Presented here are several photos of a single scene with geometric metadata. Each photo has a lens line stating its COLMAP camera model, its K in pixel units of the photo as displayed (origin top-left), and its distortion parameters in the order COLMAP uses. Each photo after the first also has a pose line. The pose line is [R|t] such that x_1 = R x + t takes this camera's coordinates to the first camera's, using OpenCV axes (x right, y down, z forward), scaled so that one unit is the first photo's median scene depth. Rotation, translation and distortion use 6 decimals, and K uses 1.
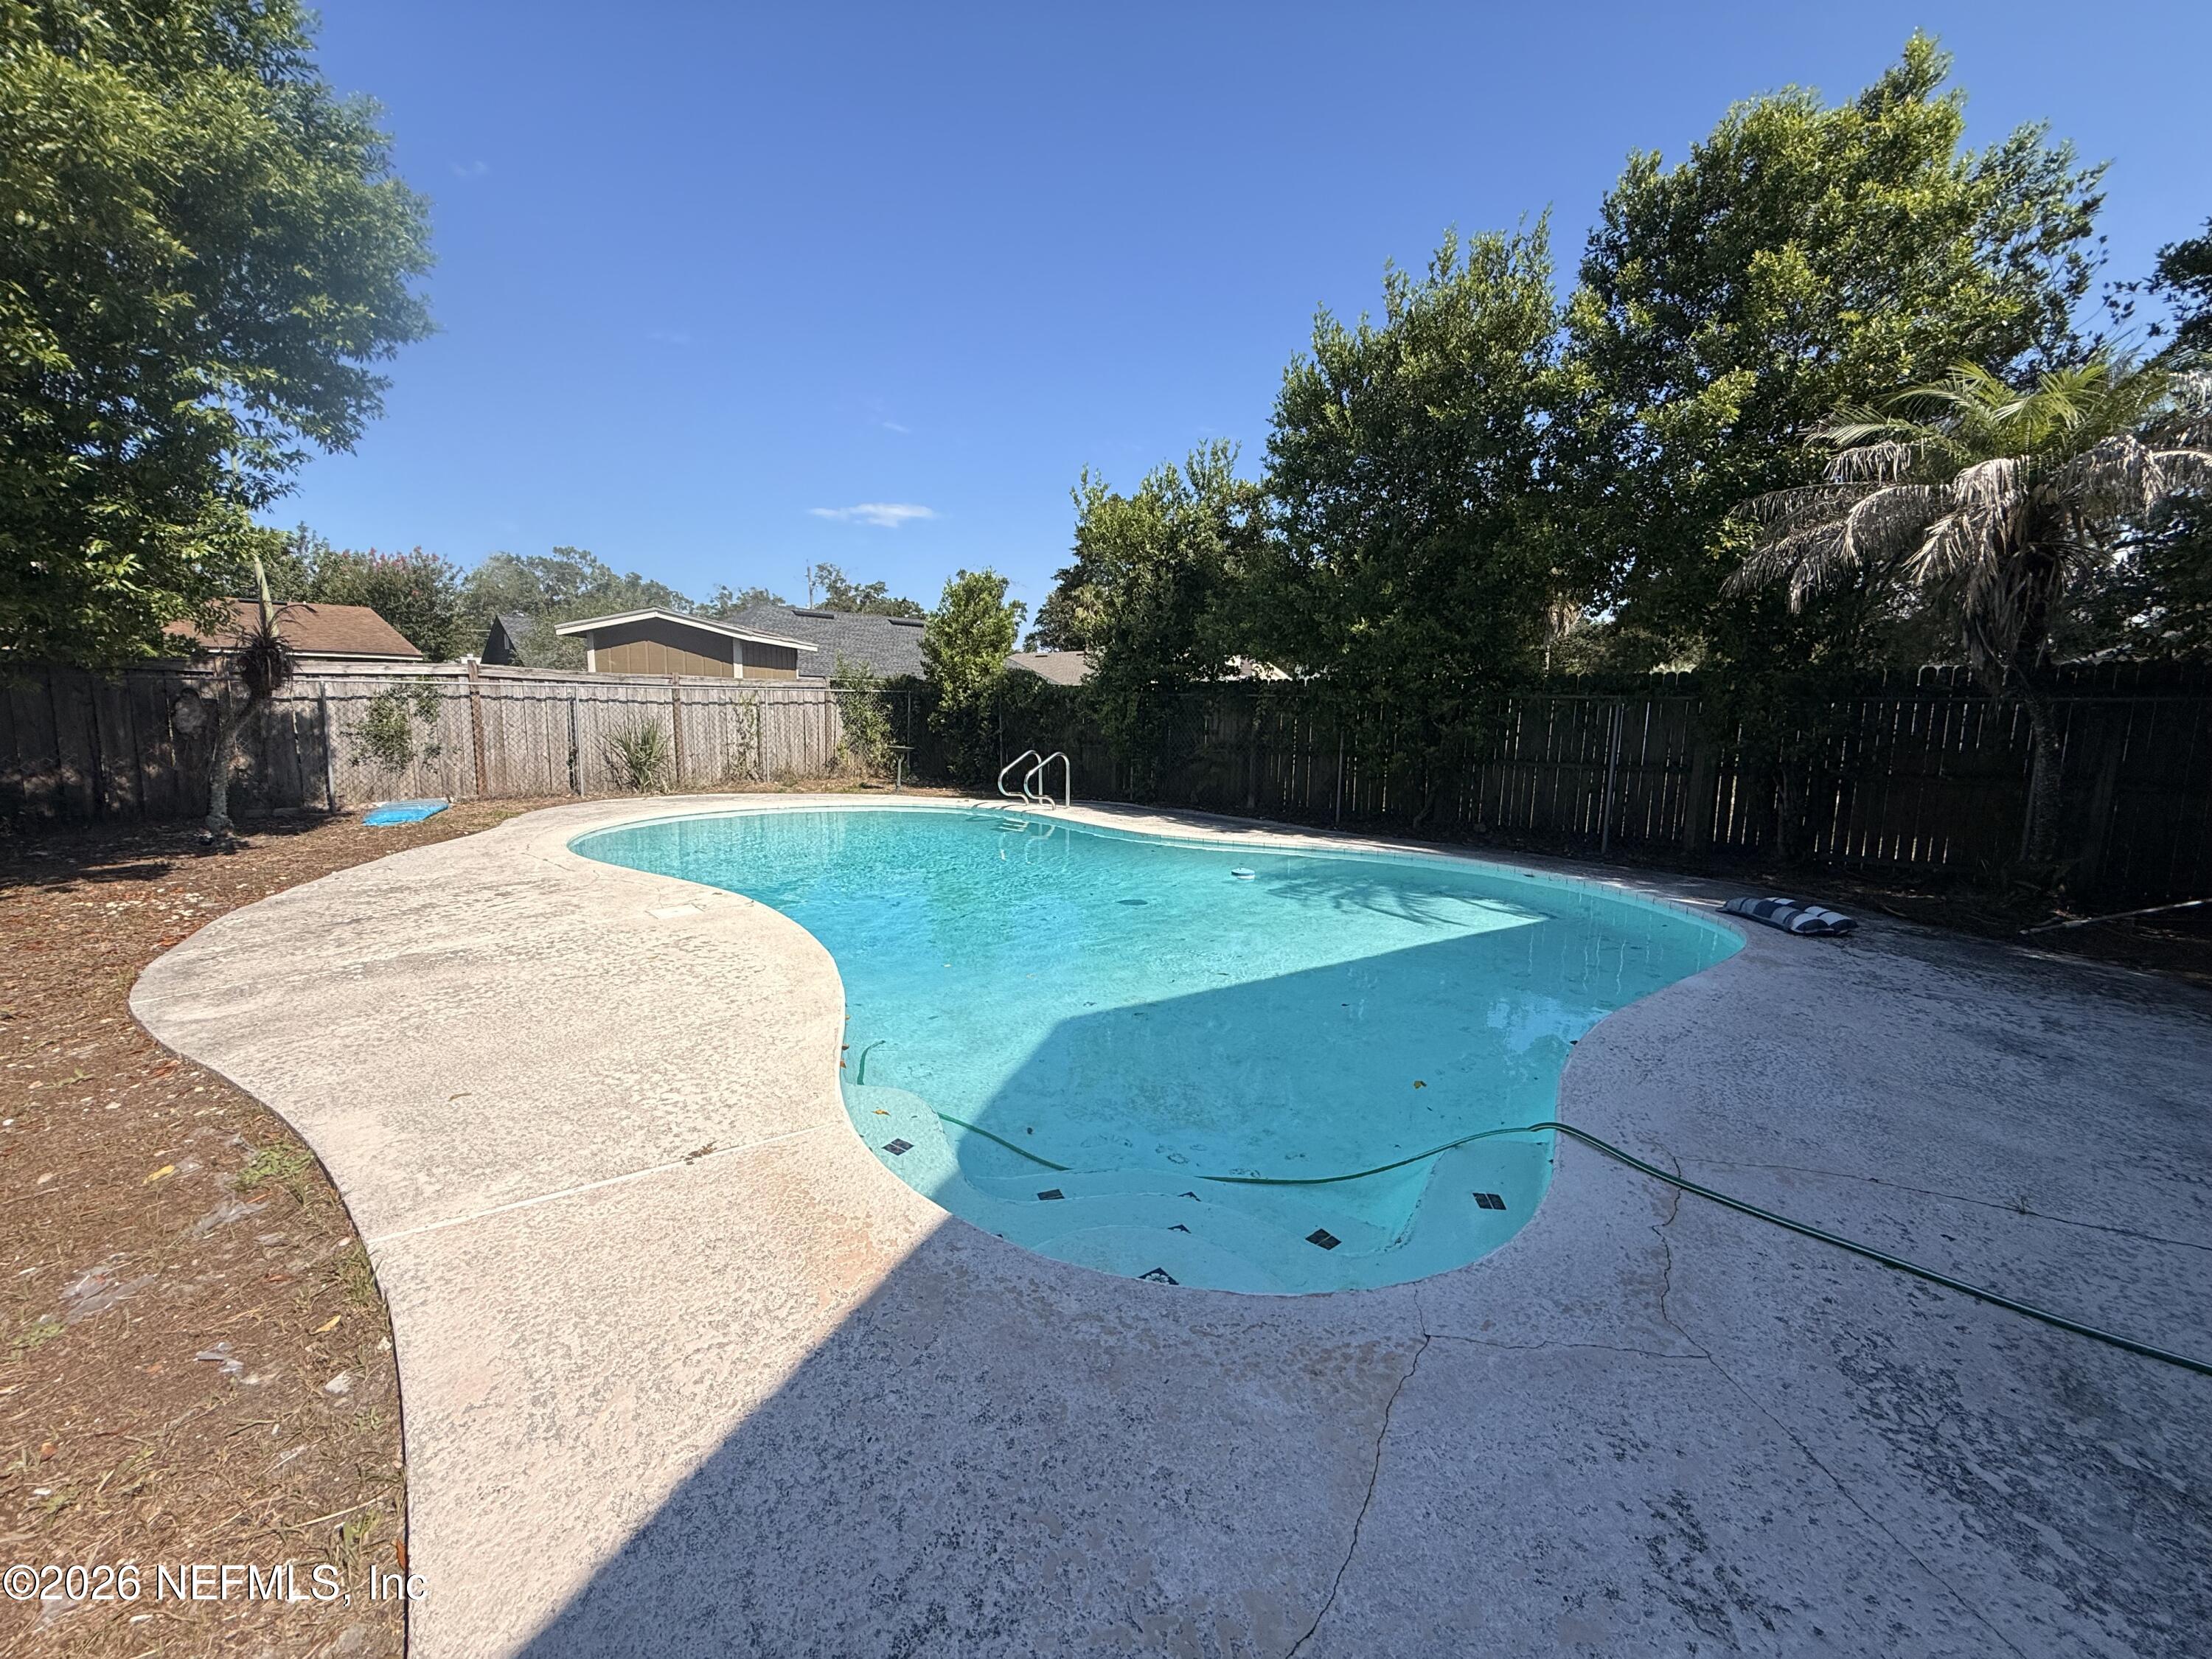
lens RADIAL K [[890.2, 0, 1106.0], [0, 890.2, 829.5], [0, 0, 1]] dist [0.000327, -0.000009]
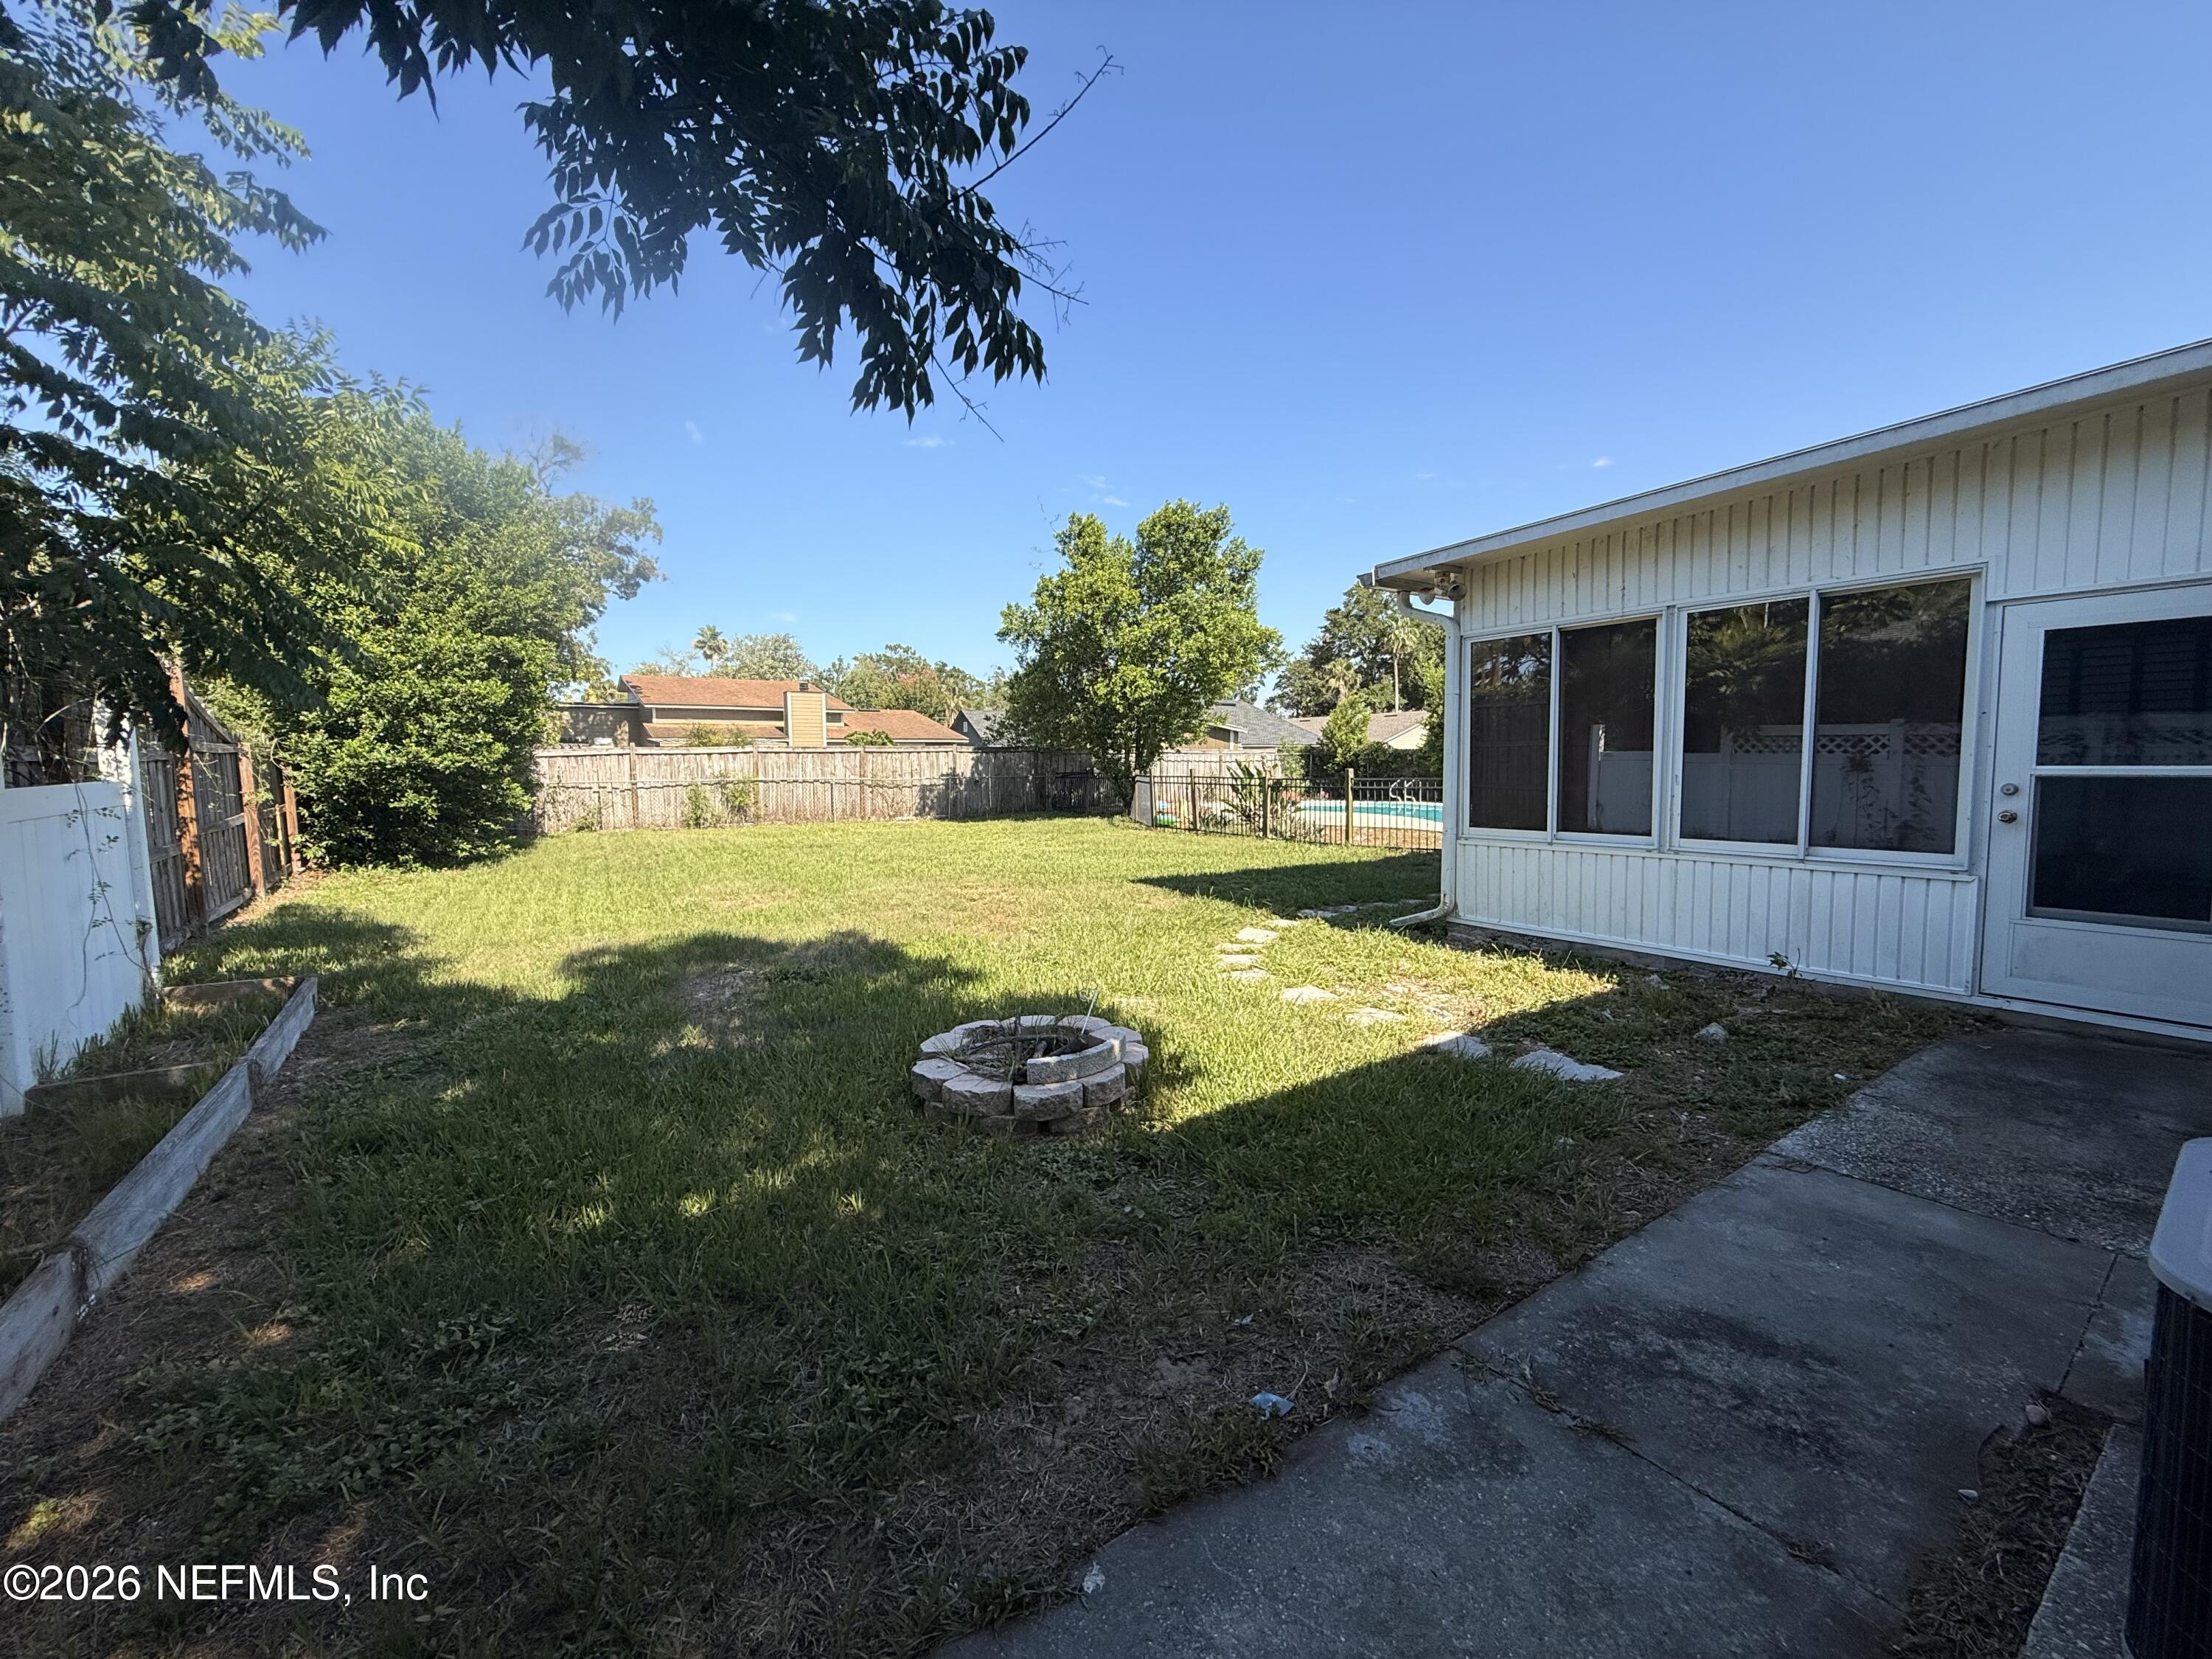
lens RADIAL K [[890.2, 0, 1106.0], [0, 890.2, 829.5], [0, 0, 1]] dist [0.000327, -0.000009]
pose [[0.972188, -0.006381, -0.234116, -0.045149], [-0.008420, 0.998030, -0.062165, 0.029206], [0.234052, 0.062407, 0.970219, -0.212649]]
